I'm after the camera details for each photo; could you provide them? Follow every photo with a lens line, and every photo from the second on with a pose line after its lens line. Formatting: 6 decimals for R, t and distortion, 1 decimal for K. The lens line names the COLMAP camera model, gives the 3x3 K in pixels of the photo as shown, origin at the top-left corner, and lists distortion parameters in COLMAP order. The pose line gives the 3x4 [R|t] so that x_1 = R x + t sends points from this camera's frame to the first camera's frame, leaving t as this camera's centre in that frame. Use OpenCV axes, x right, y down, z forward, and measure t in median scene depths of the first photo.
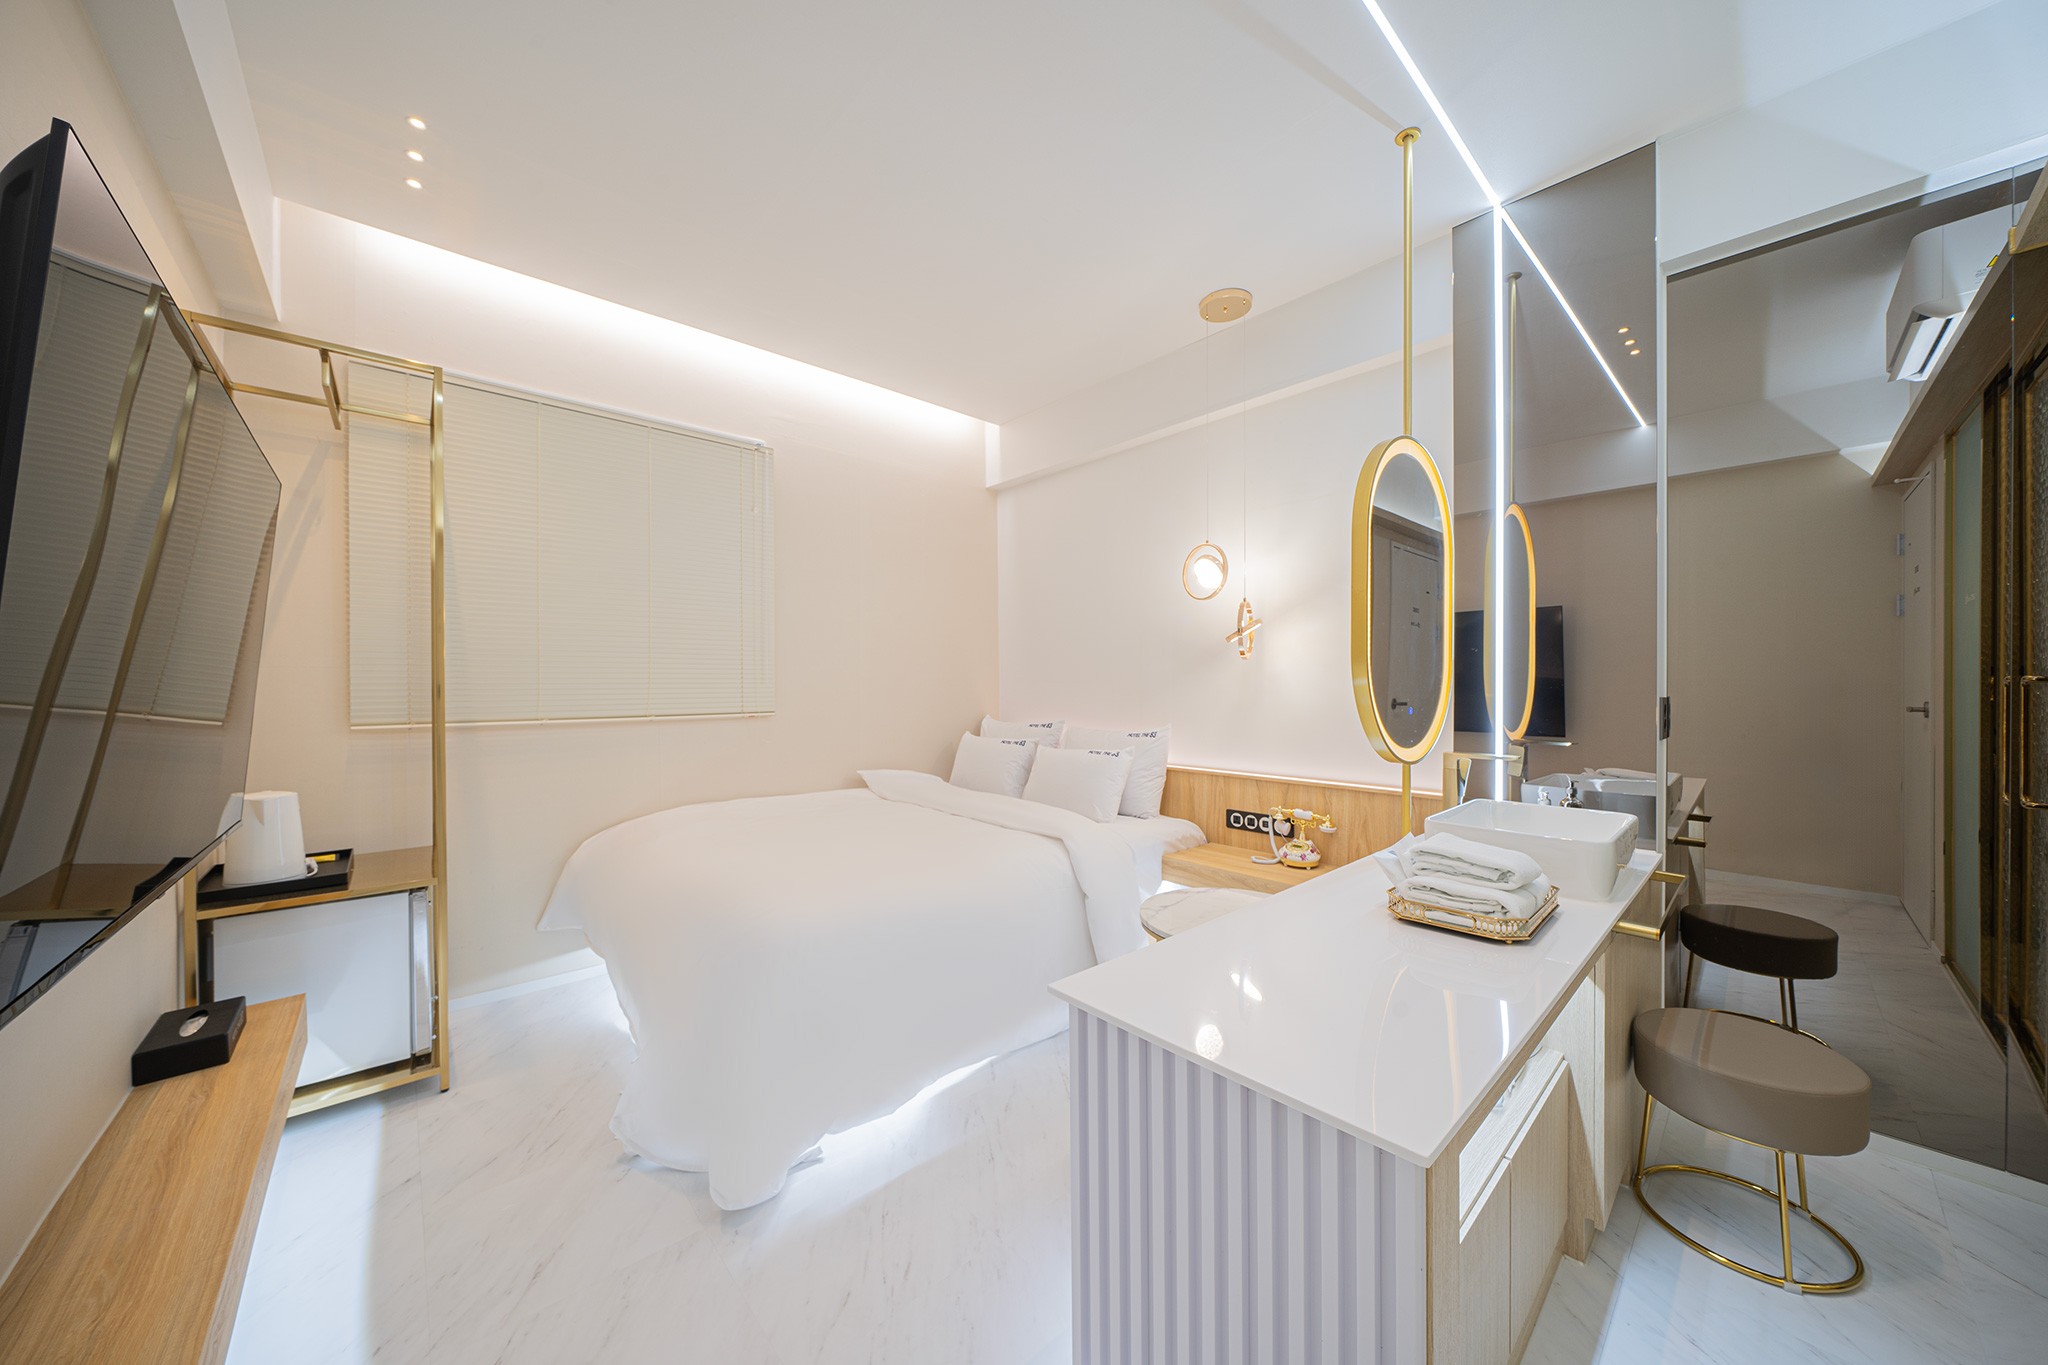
lens RADIAL K [[697.8, 0, 1024.0], [0, 697.8, 682.5], [0, 0, 1]] dist [0.000309, 0.000005]
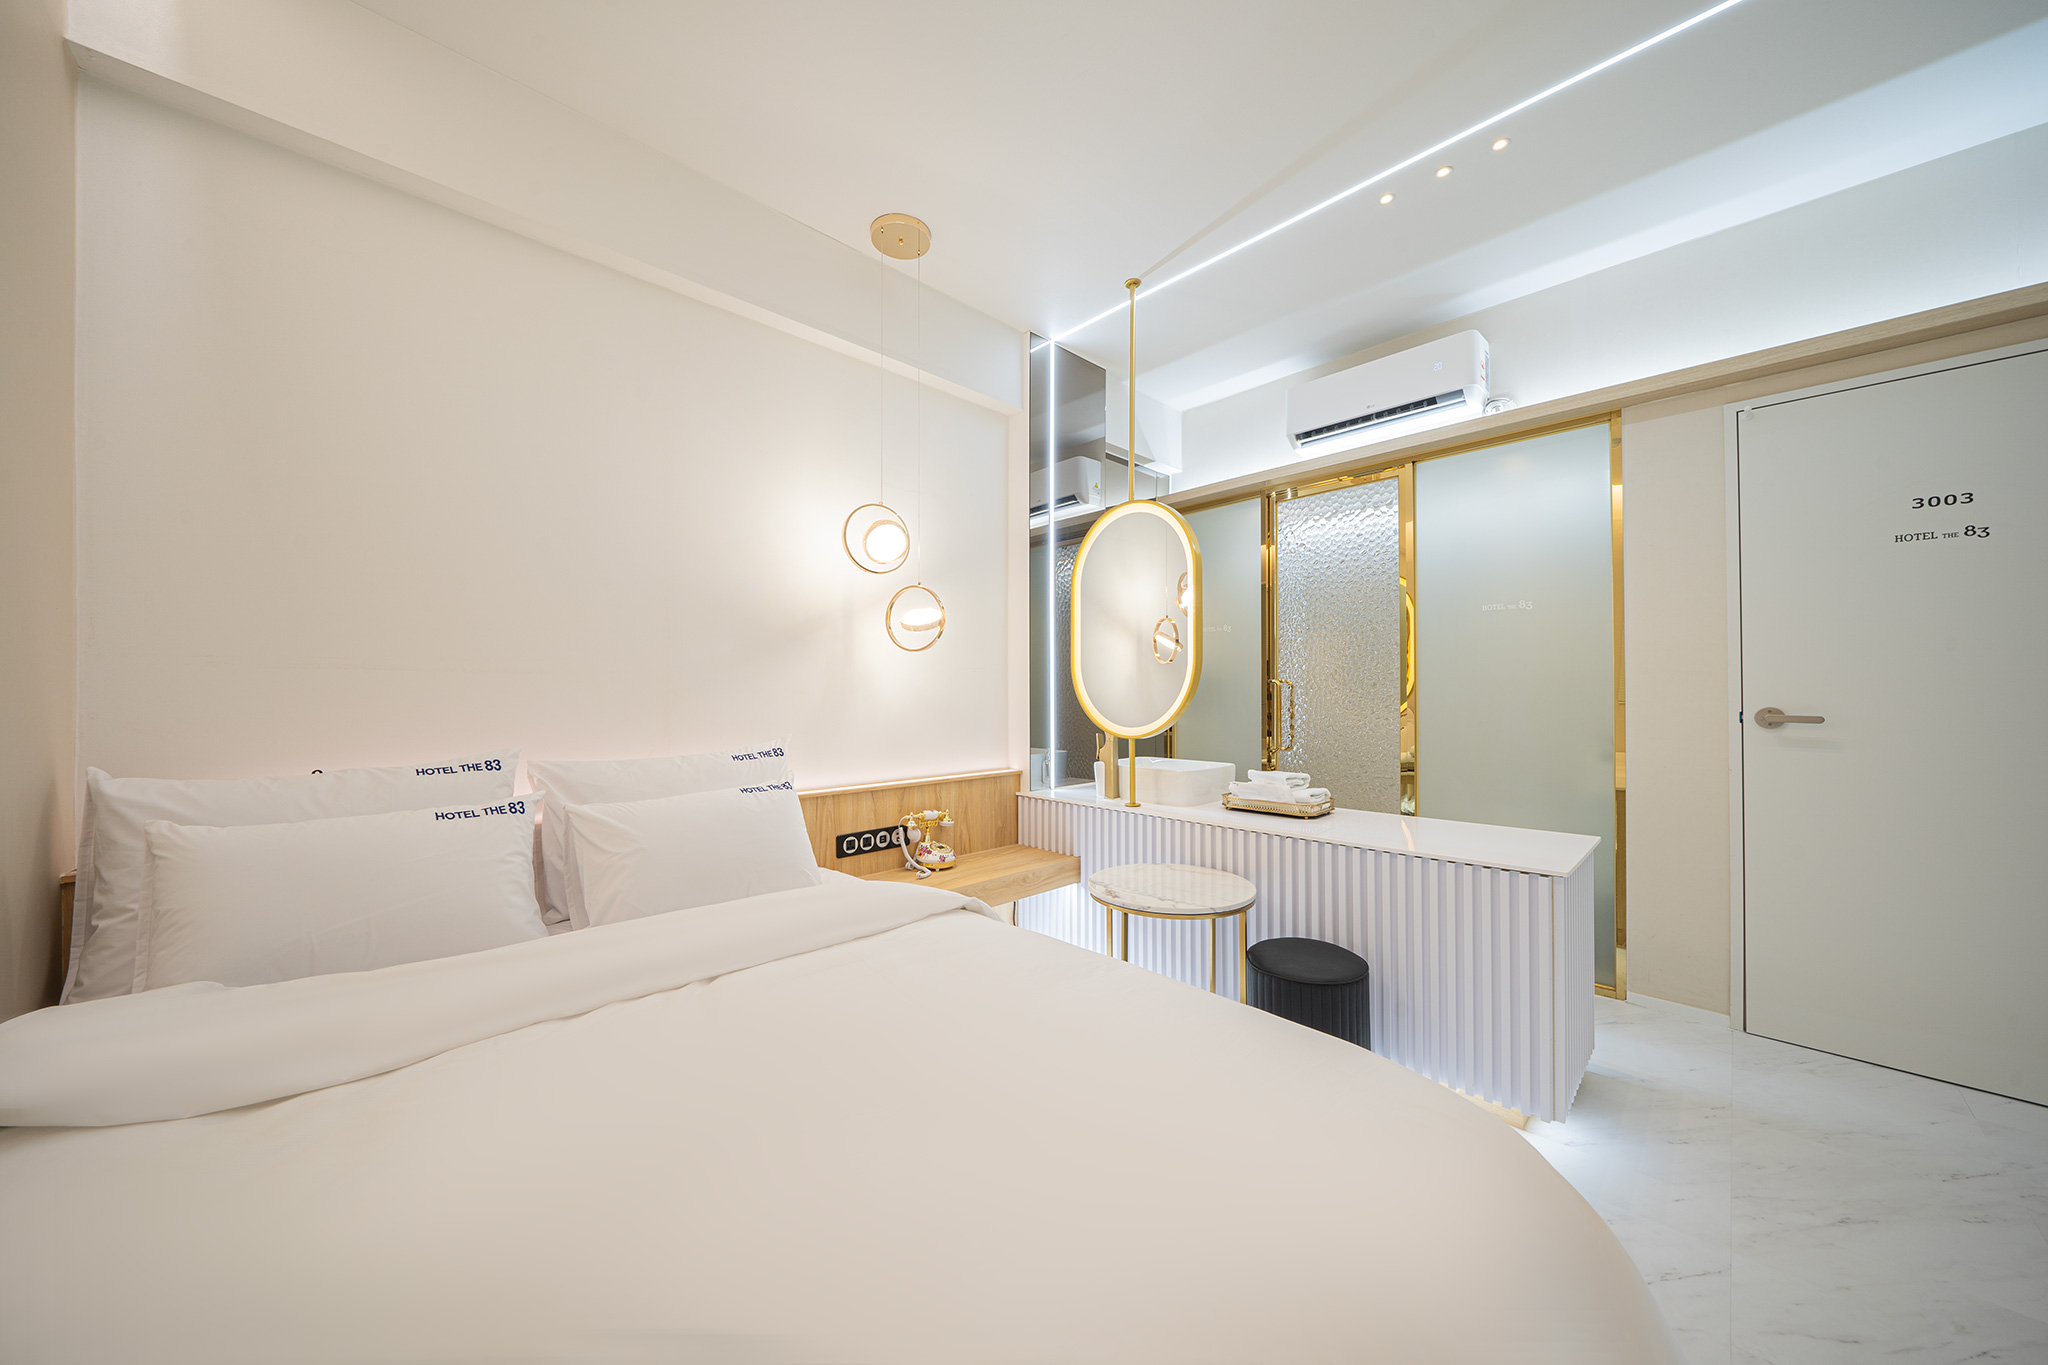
lens RADIAL K [[697.8, 0, 1024.0], [0, 697.8, 682.5], [0, 0, 1]] dist [0.000309, 0.000005]
pose [[-0.032111, 0.026443, 0.999134, -0.568035], [0.011256, 0.999596, -0.026094, 0.029758], [-0.999421, 0.010408, -0.032395, 0.868644]]
